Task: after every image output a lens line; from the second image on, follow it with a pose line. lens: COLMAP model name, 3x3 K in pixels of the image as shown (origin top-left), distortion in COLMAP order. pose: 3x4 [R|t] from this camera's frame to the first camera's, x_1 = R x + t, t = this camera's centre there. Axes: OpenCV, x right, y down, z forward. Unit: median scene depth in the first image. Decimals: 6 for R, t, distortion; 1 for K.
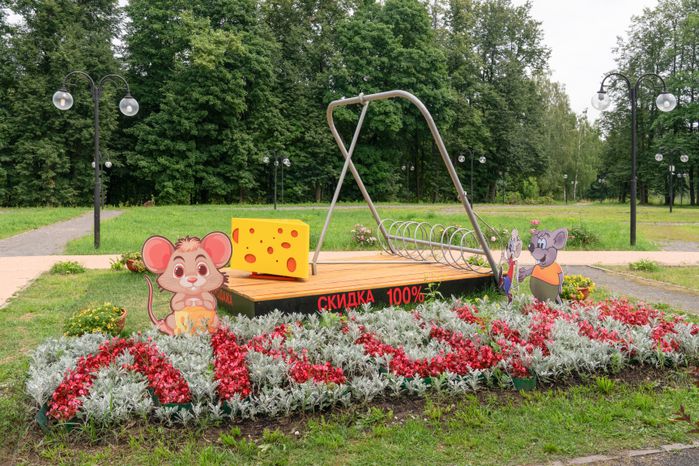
lens RADIAL K [[559.7, 0, 349.5], [0, 559.7, 233.0], [0, 0, 1]] dist [0.004712, 0.003322]
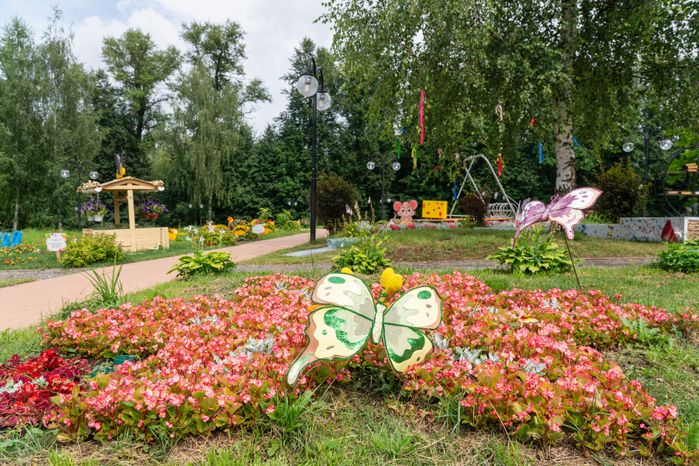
lens RADIAL K [[505.3, 0, 349.5], [0, 505.3, 233.0], [0, 0, 1]] dist [0.000849, 0.000272]
pose [[0.883776, -0.005255, -0.467882, 0.148007], [-0.031773, 0.996955, -0.071212, 0.073395], [0.466831, 0.077802, 0.880917, -0.326825]]
